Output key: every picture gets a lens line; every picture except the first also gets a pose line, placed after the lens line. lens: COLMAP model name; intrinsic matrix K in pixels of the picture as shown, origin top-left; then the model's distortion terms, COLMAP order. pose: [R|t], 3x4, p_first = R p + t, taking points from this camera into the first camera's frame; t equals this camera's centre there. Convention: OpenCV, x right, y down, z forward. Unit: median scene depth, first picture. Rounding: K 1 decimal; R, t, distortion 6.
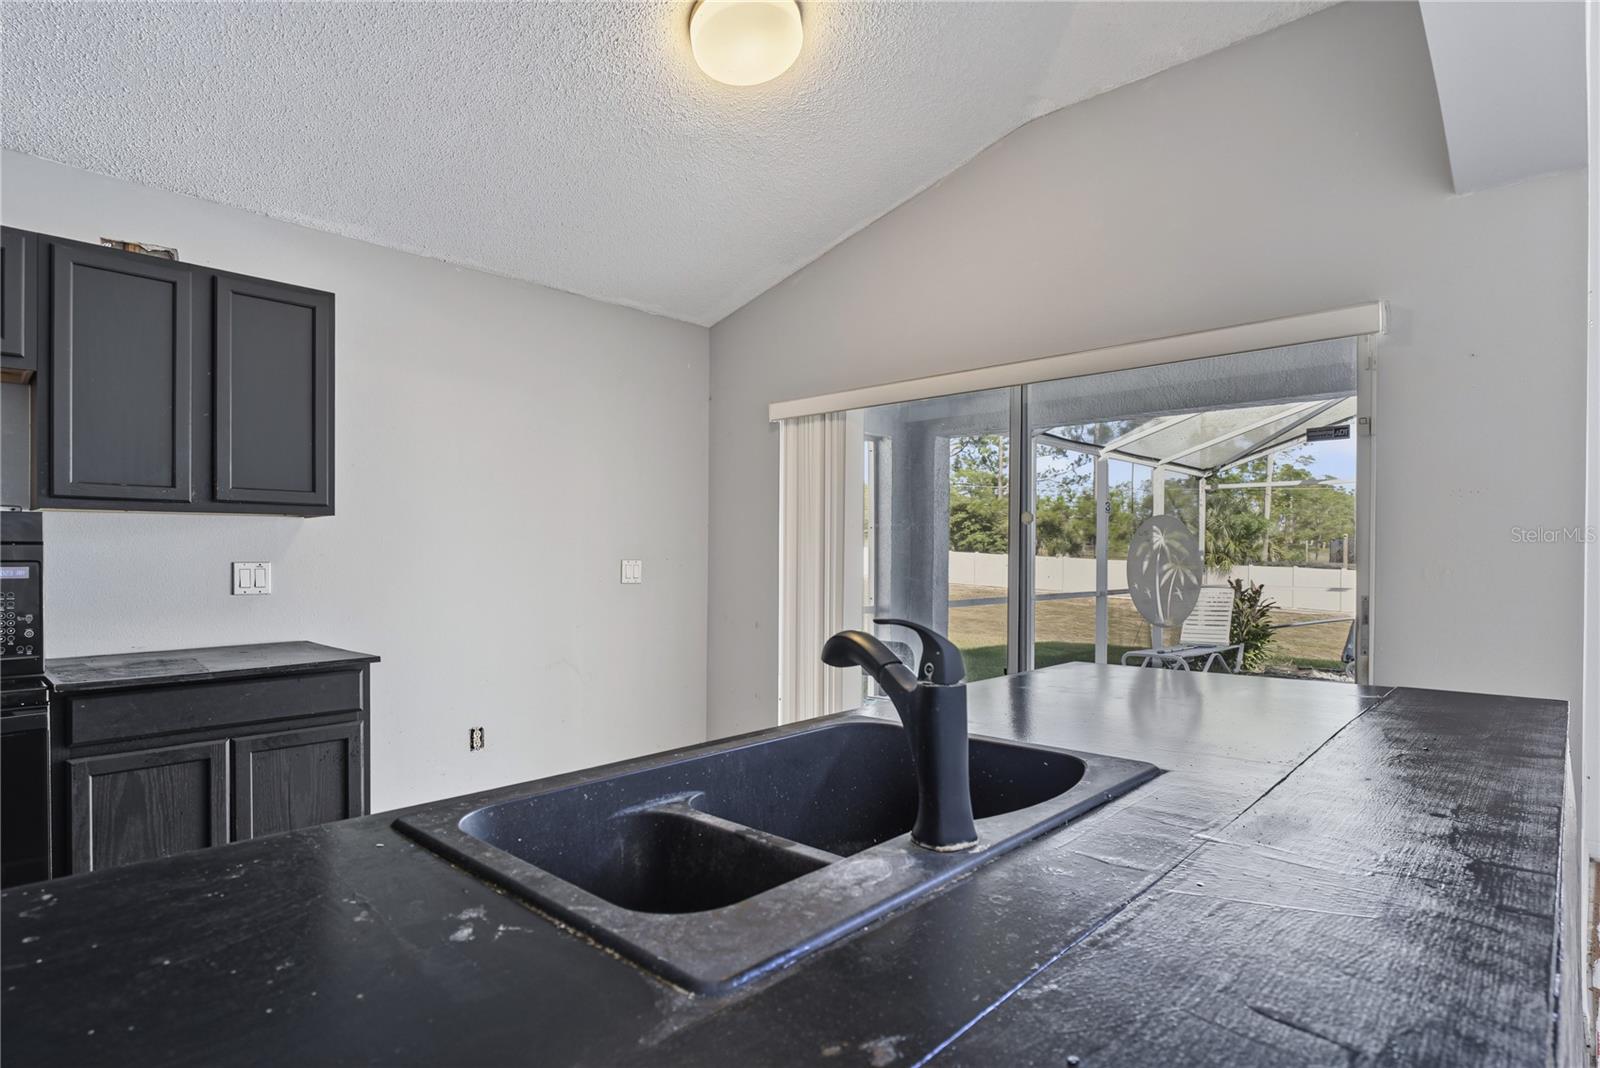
lens RADIAL K [[836.5, 0, 804.0], [0, 836.5, 536.5], [0, 0, 1]] dist [-0.002497, -0.000062]
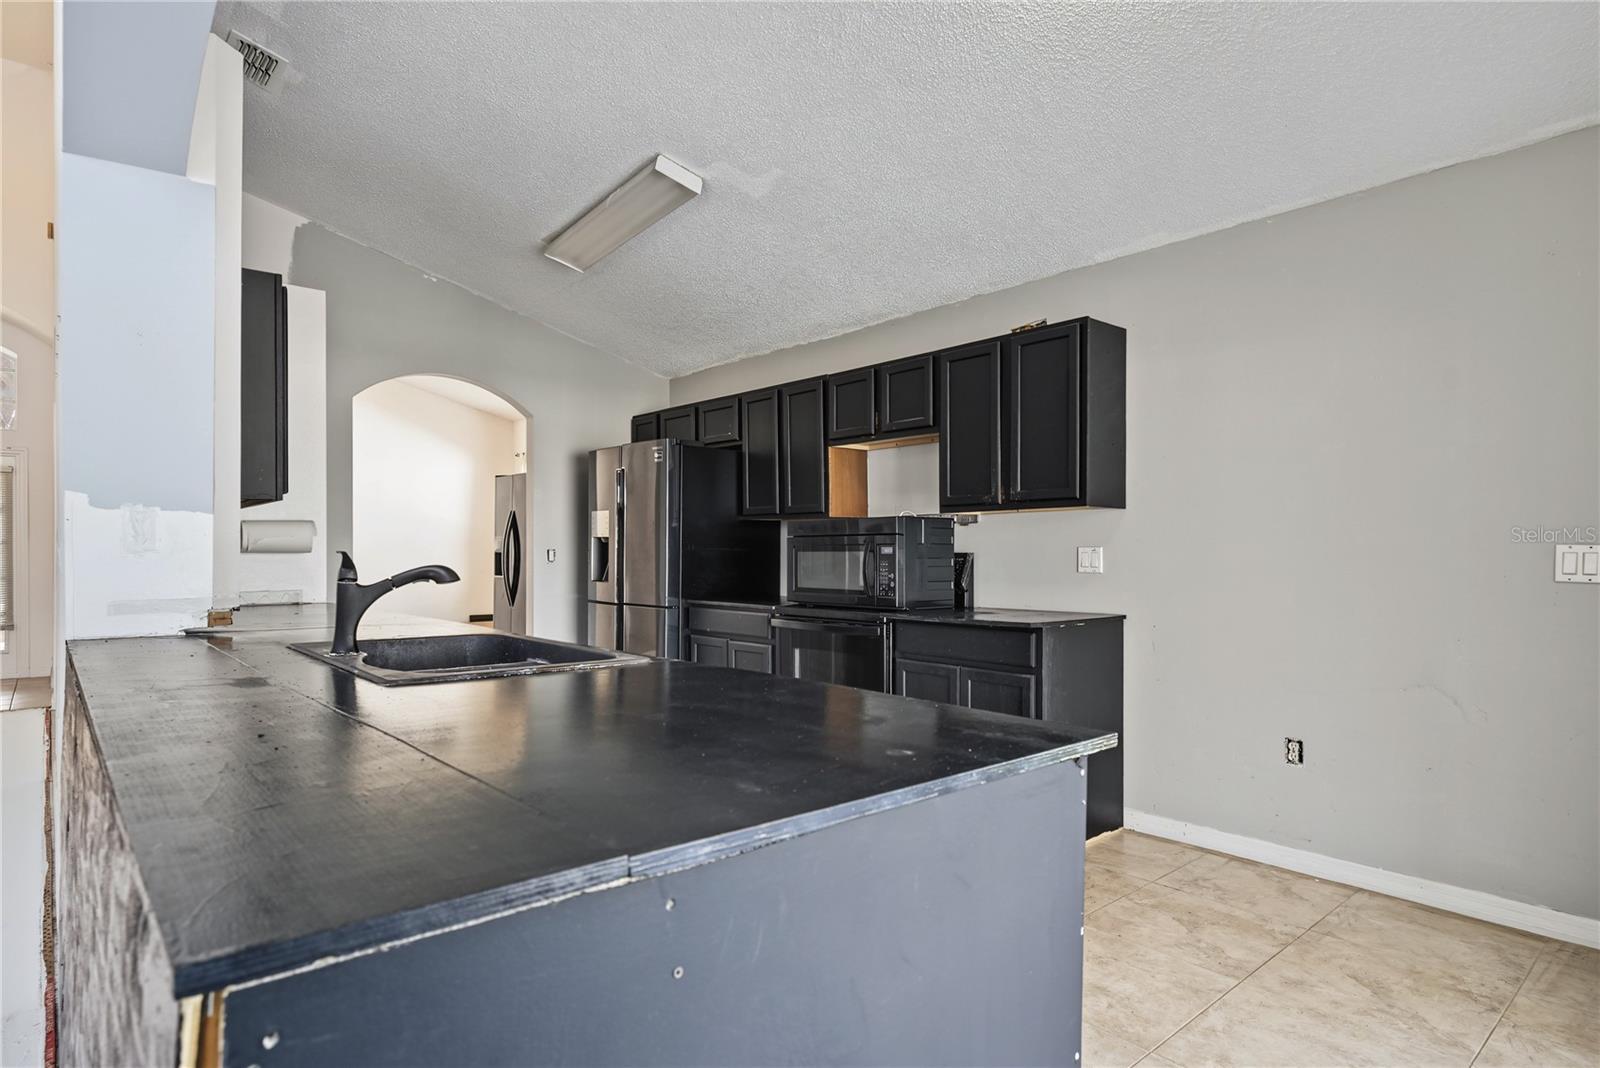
lens RADIAL K [[857.0, 0, 807.6], [0, 857.0, 552.8], [0, 0, 1]] dist [-0.002123, -0.001178]
pose [[-0.102360, 0.003519, -0.994741, 0.792001], [0.019701, 0.999805, 0.001510, 0.036372], [0.994552, -0.019443, -0.102410, 0.870127]]
